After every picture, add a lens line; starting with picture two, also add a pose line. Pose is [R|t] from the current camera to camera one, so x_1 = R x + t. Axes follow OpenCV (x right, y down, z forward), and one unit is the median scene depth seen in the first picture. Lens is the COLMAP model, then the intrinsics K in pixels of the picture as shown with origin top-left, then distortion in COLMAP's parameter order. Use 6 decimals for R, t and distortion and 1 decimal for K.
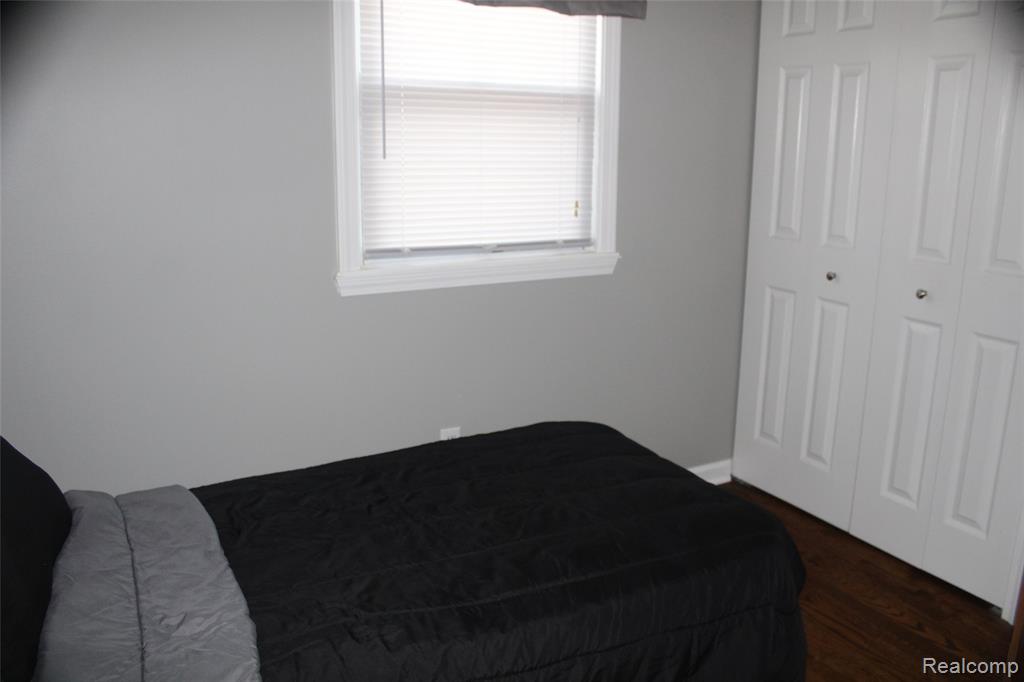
lens RADIAL K [[853.0, 0, 515.4], [0, 853.0, 341.7], [0, 0, 1]] dist [-0.158251, 0.128360]
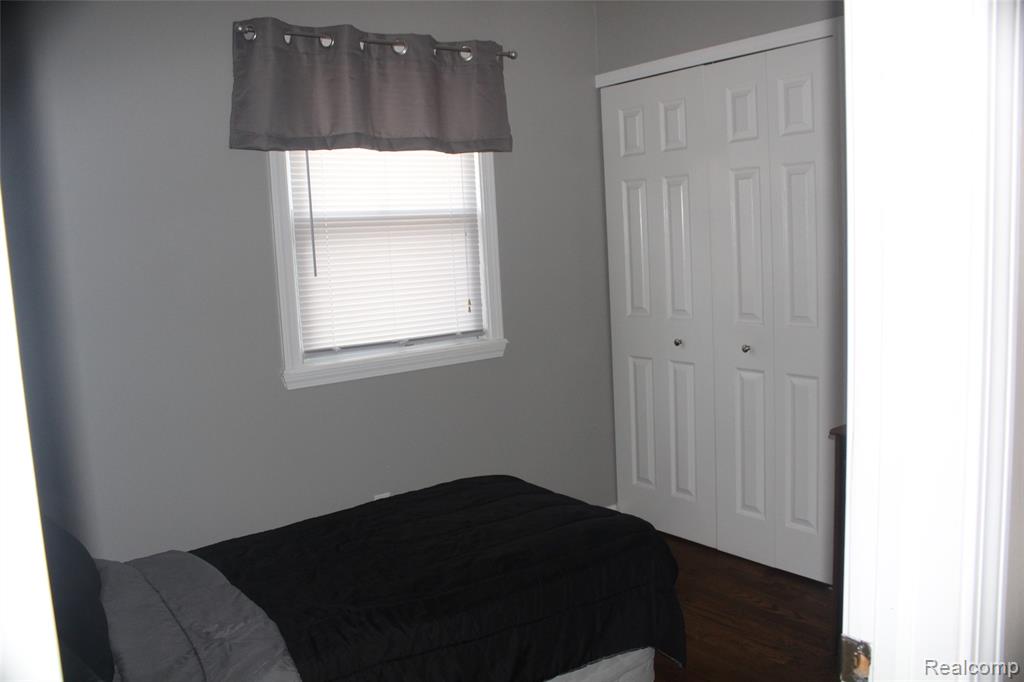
lens RADIAL K [[853.0, 0, 510.7], [0, 853.0, 342.2], [0, 0, 1]] dist [-0.158251, 0.128360]
pose [[0.987163, -0.079132, 0.138733, -0.048469], [0.095038, 0.989147, -0.112051, 0.042799], [-0.128361, 0.123797, 0.983970, -0.233767]]
